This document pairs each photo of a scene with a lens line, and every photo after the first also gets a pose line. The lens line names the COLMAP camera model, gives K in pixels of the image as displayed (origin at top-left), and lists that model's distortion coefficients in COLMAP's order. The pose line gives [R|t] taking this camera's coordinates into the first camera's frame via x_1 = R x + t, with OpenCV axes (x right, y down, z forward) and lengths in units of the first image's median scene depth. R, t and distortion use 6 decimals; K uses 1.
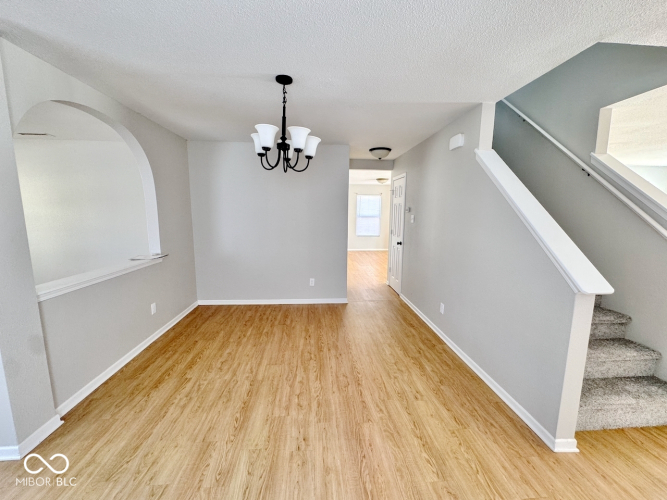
lens RADIAL K [[265.9, 0, 333.5], [0, 265.9, 250.0], [0, 0, 1]] dist [-0.002011, -0.000228]
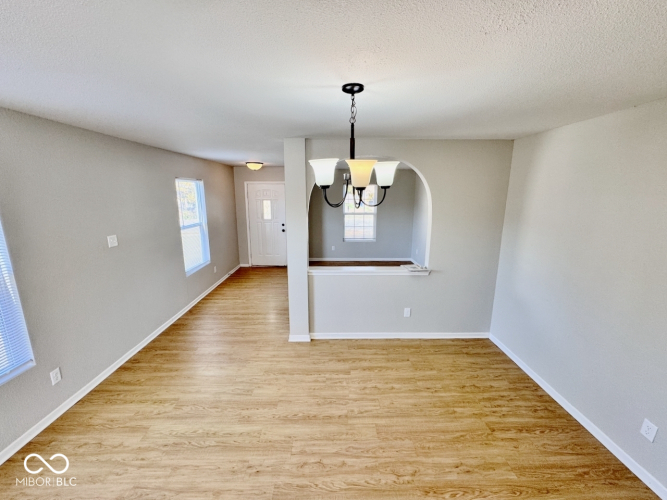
lens RADIAL K [[274.1, 0, 333.5], [0, 274.1, 250.0], [0, 0, 1]] dist [-0.002153, -0.000271]
pose [[-0.066232, 0.195227, -0.978519, 0.538099], [-0.145529, 0.968296, 0.203037, -0.283868], [0.987135, 0.155850, -0.035721, 0.848276]]
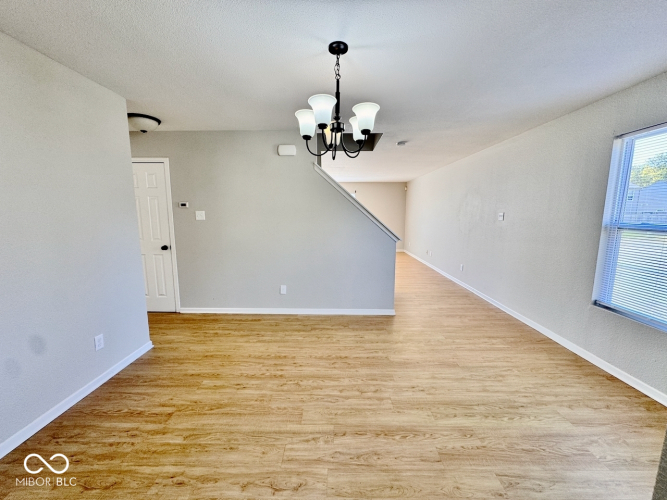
lens RADIAL K [[265.9, 0, 333.5], [0, 265.9, 250.0], [0, 0, 1]] dist [-0.002011, -0.000228]
pose [[0.087199, -0.152107, 0.984510, -0.905844], [0.141622, 0.980129, 0.138887, -0.107955], [-0.986073, 0.127318, 0.107008, 0.817220]]
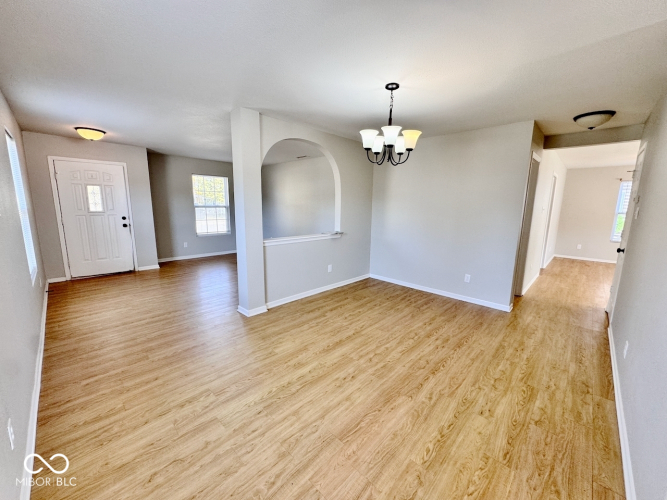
lens RADIAL K [[265.9, 0, 333.5], [0, 265.9, 250.0], [0, 0, 1]] dist [-0.002011, -0.000228]
pose [[0.663378, 0.127180, -0.737397, 0.491072], [-0.115234, 0.991058, 0.067263, 0.023469], [0.739358, 0.040352, 0.672102, 0.034399]]
